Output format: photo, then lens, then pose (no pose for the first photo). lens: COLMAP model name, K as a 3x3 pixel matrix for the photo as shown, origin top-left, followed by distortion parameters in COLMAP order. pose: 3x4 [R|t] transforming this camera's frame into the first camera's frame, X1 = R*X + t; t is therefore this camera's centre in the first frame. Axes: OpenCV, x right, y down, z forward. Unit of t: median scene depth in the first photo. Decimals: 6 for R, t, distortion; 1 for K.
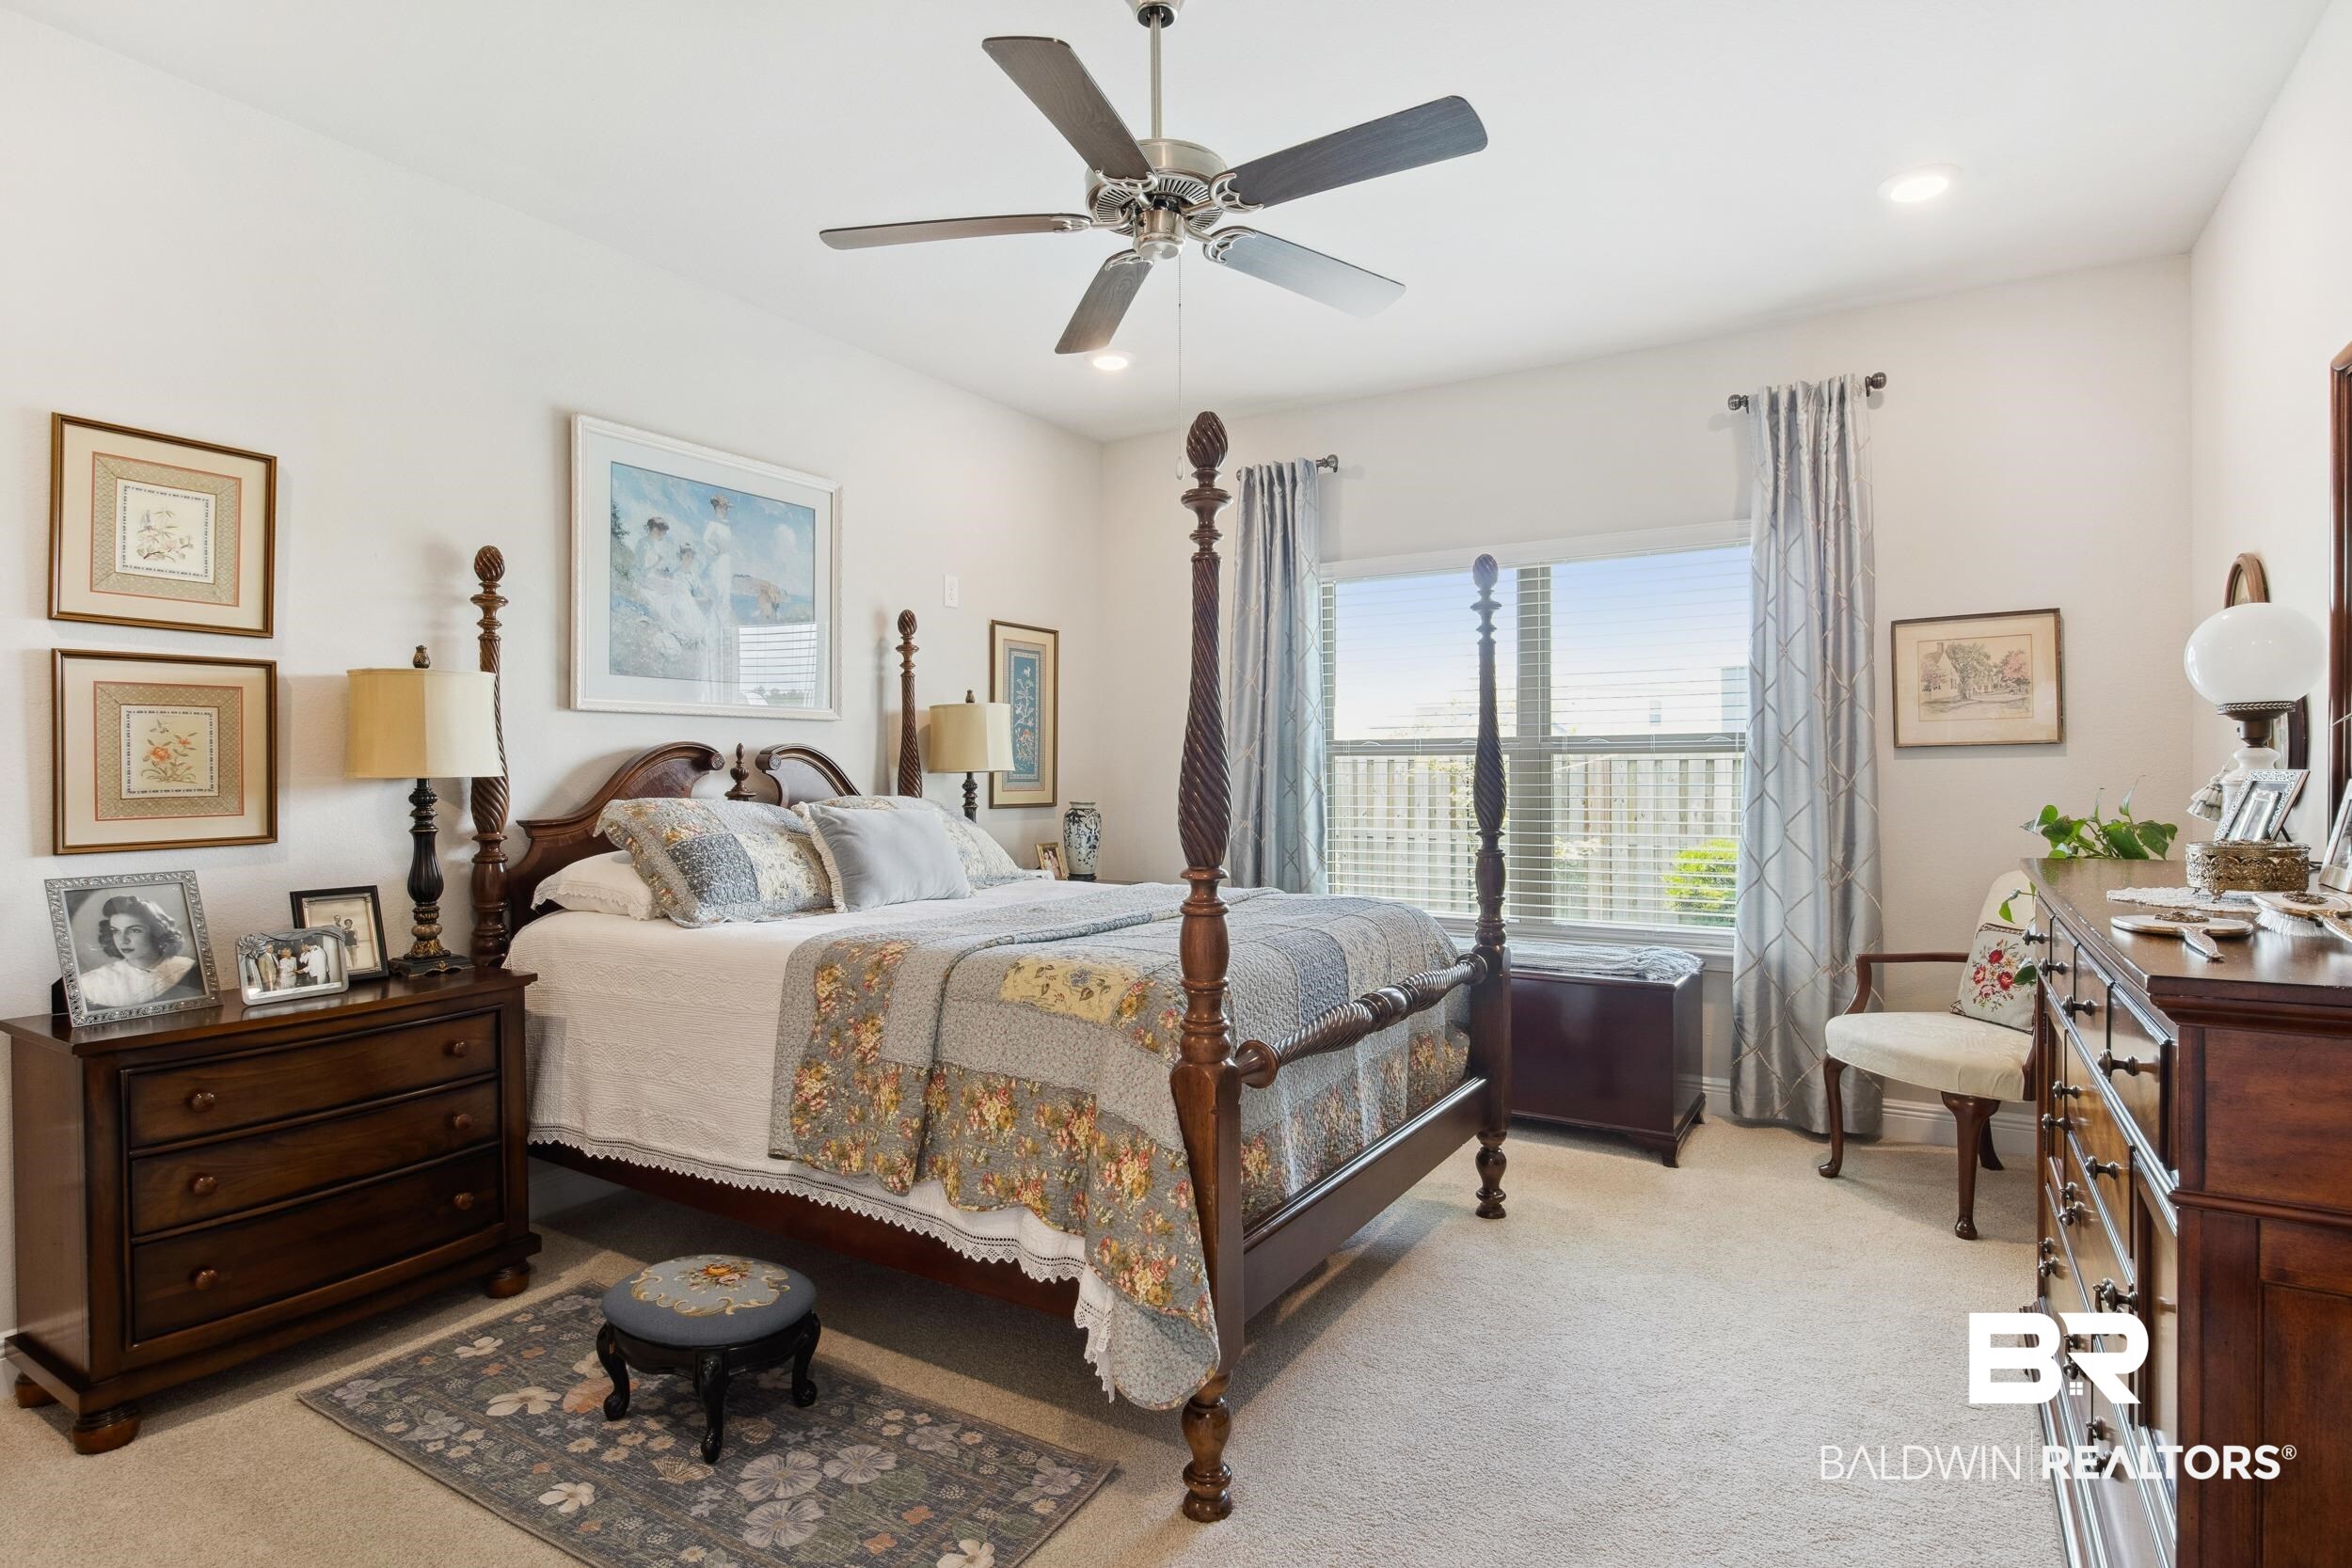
lens RADIAL K [[1207.9, 0, 1176.1], [0, 1207.9, 775.9], [0, 0, 1]] dist [-0.000840, 0.001456]
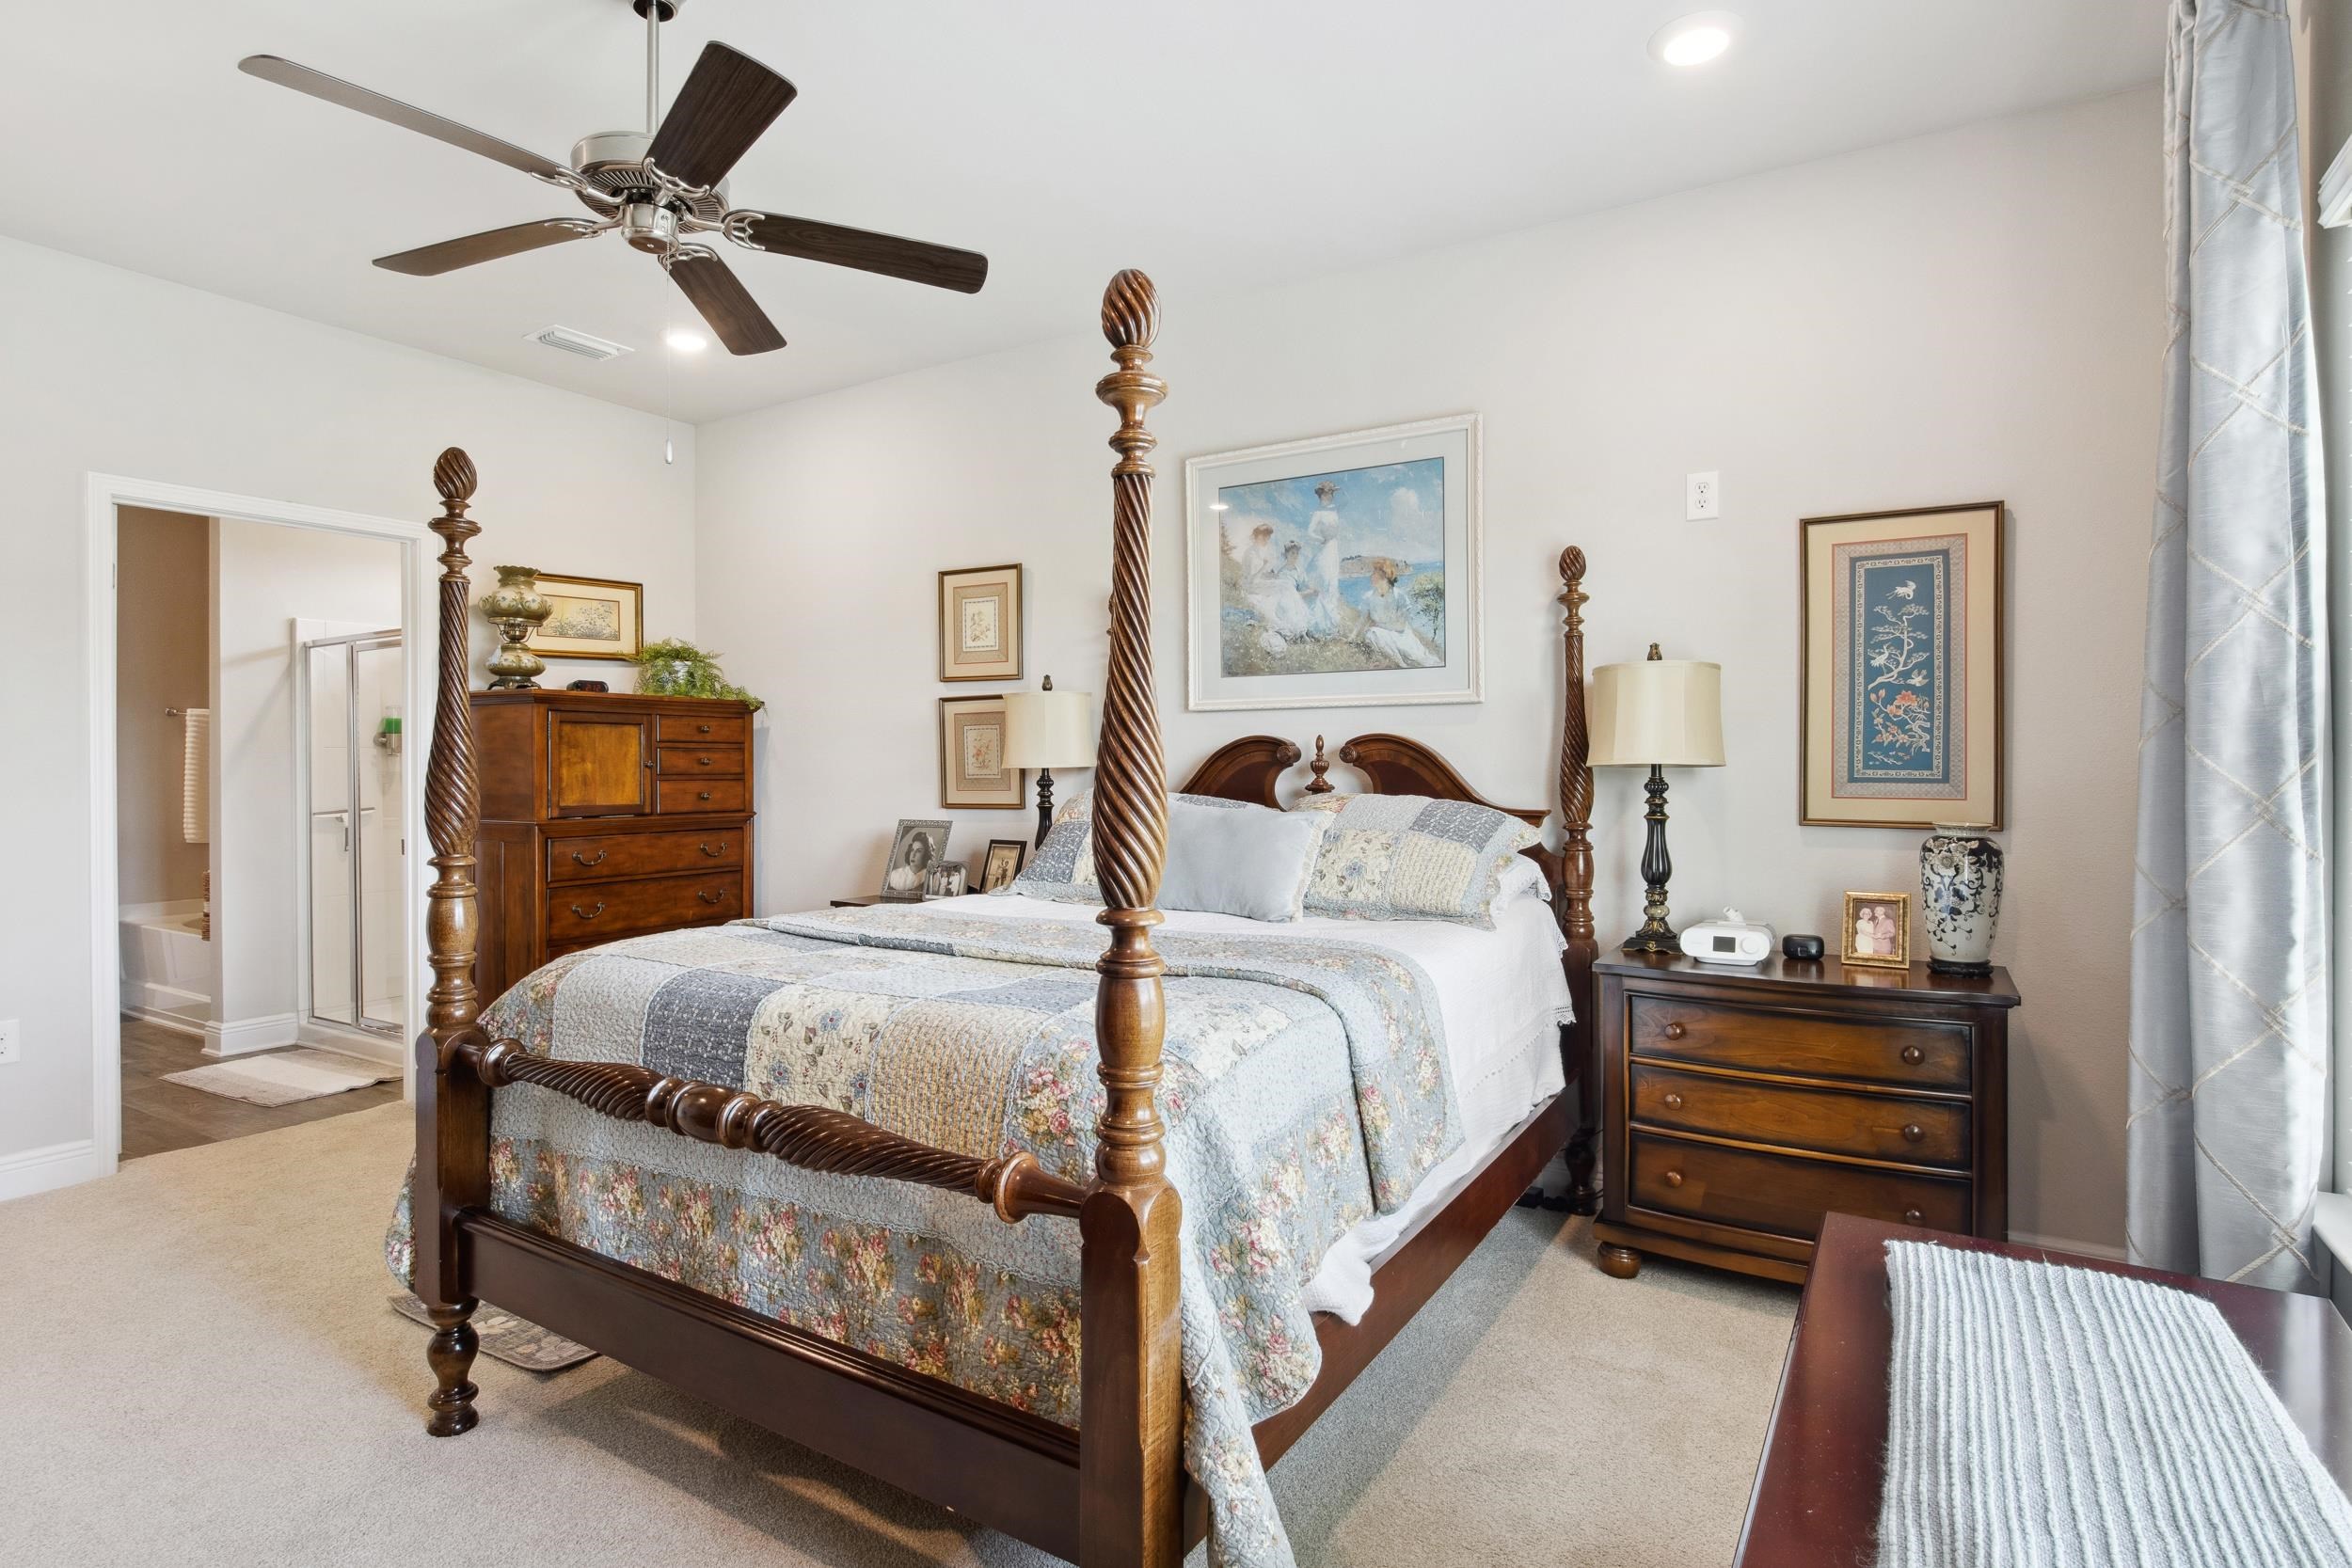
lens RADIAL K [[1207.9, 0, 1178.2], [0, 1207.9, 771.6], [0, 0, 1]] dist [-0.000840, 0.001456]
pose [[0.000196, 0.016435, -0.999865, 0.615669], [0.001181, 0.999864, 0.016435, -0.013812], [0.999999, -0.001184, 0.000177, 0.894631]]
